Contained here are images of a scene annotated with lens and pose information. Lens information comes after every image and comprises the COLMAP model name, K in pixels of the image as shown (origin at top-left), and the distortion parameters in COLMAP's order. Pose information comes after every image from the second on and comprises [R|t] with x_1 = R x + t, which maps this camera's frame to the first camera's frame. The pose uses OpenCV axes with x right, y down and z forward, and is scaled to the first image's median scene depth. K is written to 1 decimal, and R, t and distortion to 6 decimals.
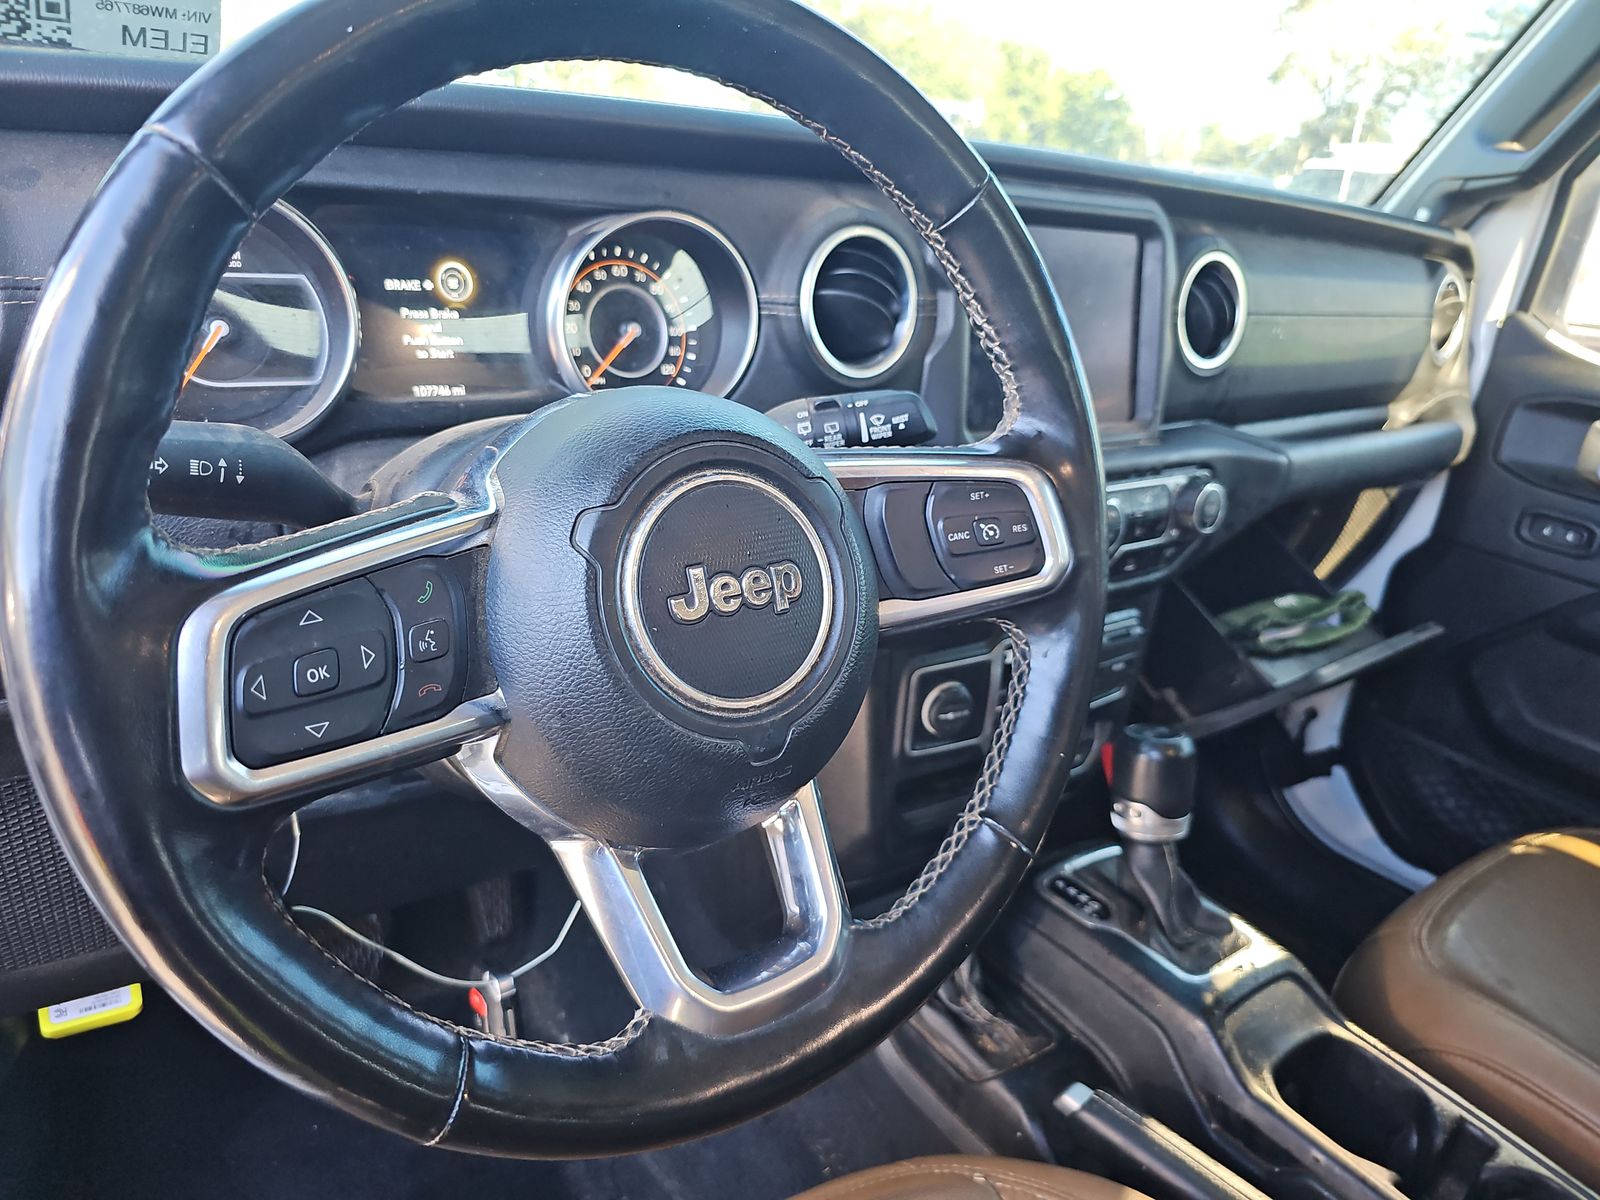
lens RADIAL K [[1095.7, 0, 799.6], [0, 1095.7, 599.1], [0, 0, 1]] dist [0.018311, -0.017731]
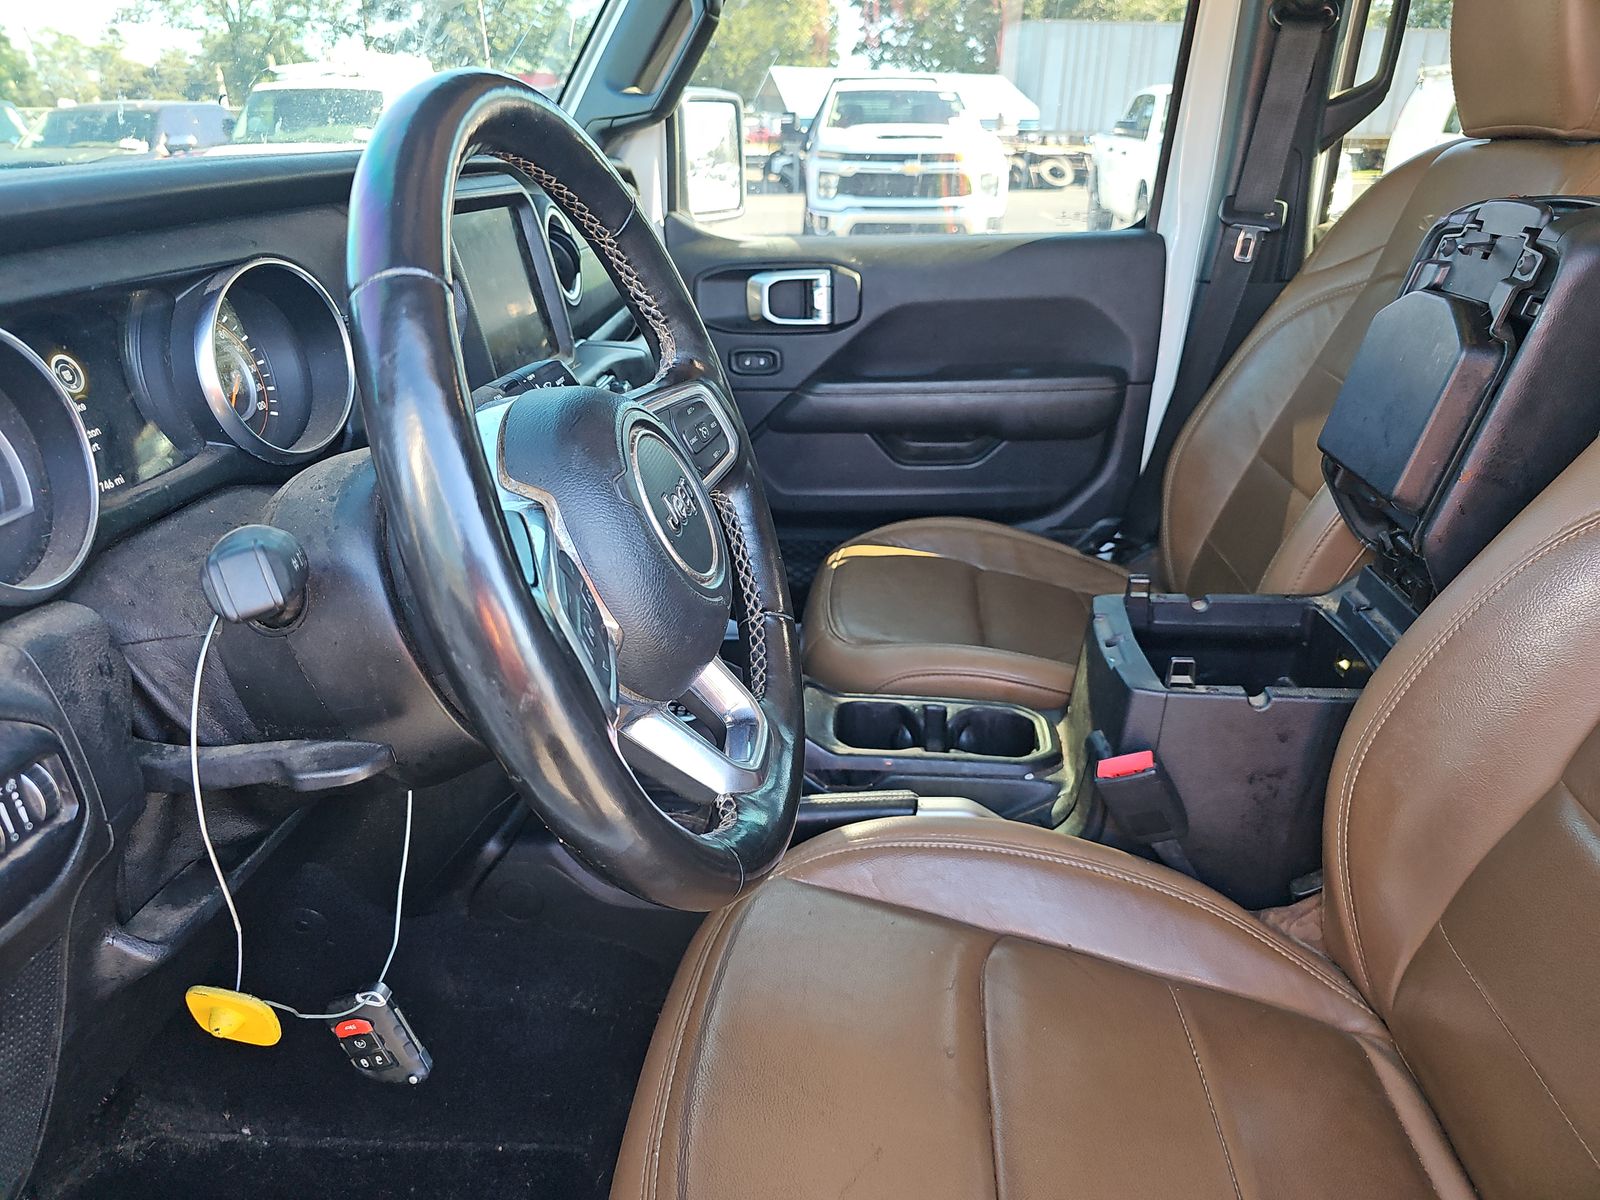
lens RADIAL K [[1095.7, 0, 800.8], [0, 1095.7, 602.5], [0, 0, 1]] dist [0.018311, -0.017731]
pose [[0.650339, -0.392269, 0.650526, -0.551216], [0.346642, 0.915243, 0.205351, -0.076092], [-0.675942, 0.091952, 0.731195, -0.099894]]
